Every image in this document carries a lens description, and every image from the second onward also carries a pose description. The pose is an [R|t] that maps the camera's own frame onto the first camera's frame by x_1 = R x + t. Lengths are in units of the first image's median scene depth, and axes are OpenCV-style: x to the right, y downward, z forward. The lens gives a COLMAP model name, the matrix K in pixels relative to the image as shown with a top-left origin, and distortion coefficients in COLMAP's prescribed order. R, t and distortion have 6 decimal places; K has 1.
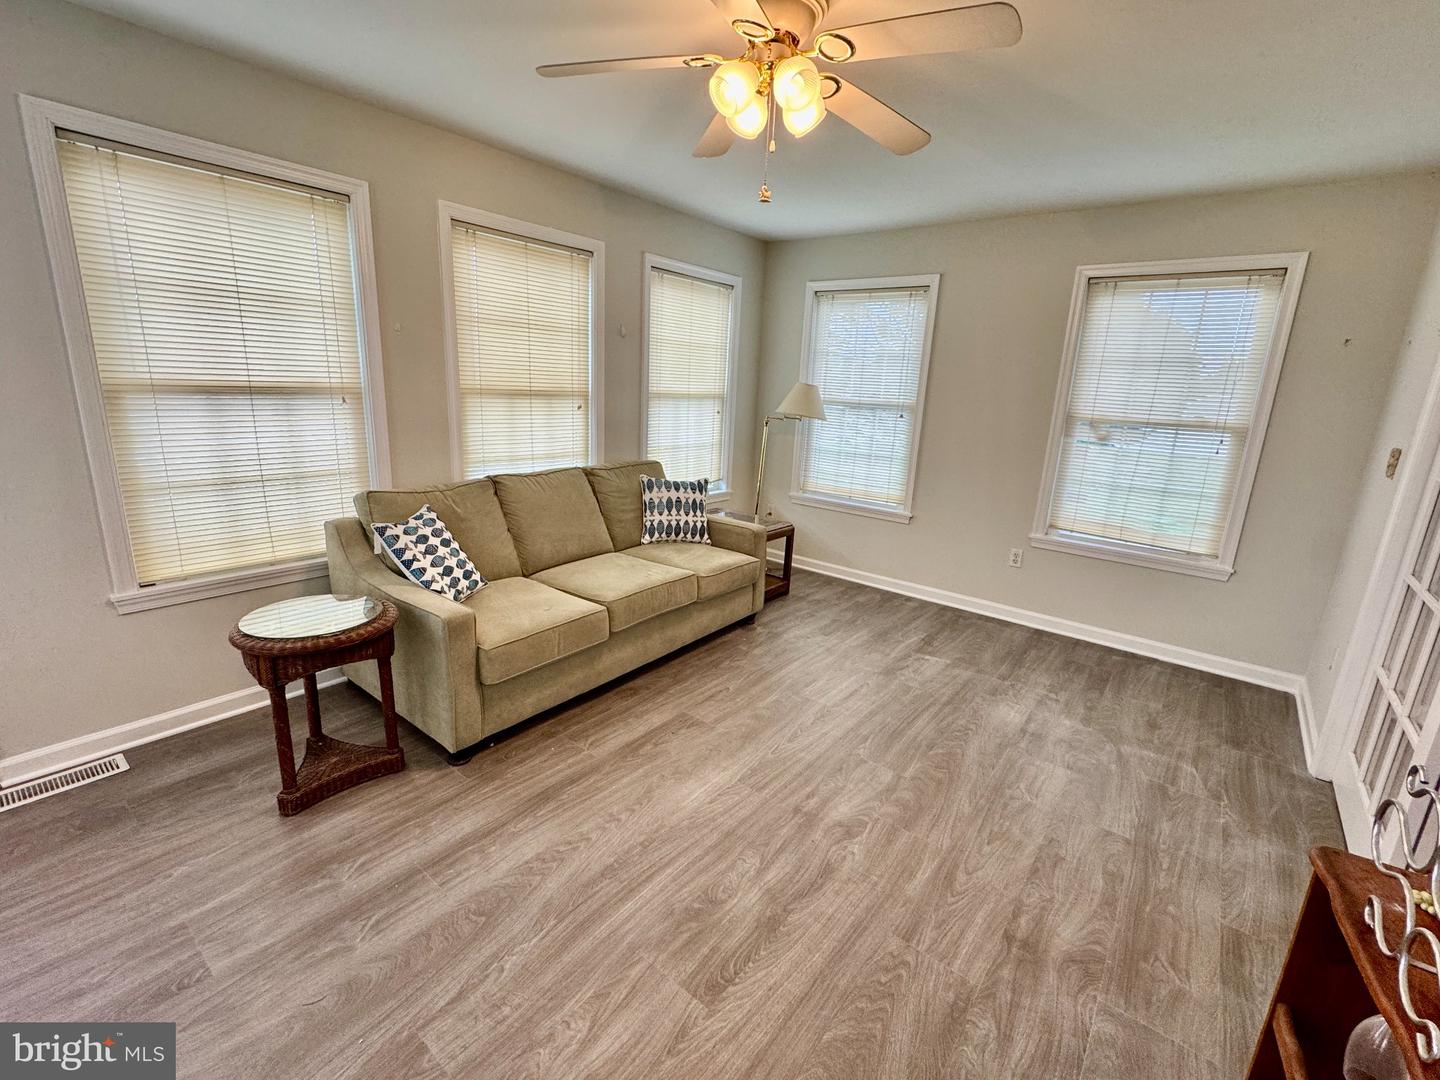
lens RADIAL K [[635.3, 0, 717.9], [0, 635.3, 539.5], [0, 0, 1]] dist [-0.002237, -0.000753]
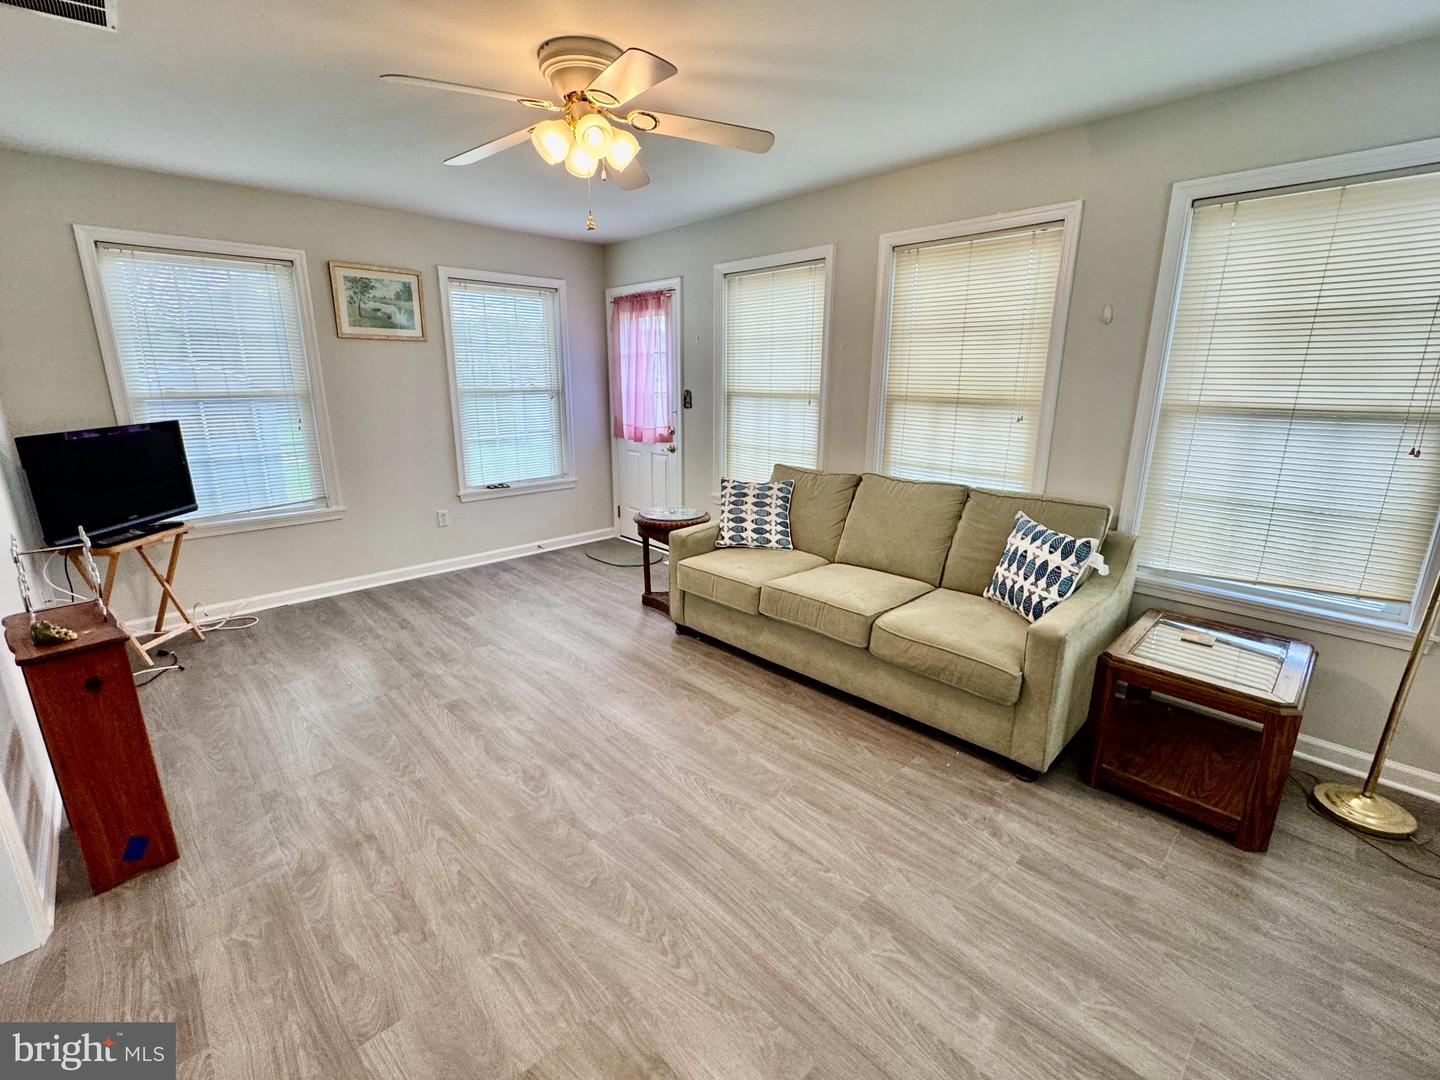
lens RADIAL K [[635.3, 0, 717.9], [0, 635.3, 541.6], [0, 0, 1]] dist [-0.002237, -0.000753]
pose [[-0.143346, 0.206659, -0.967855, 0.930534], [-0.251041, 0.938377, 0.237545, -0.221980], [0.957304, 0.277023, -0.082632, 1.044223]]
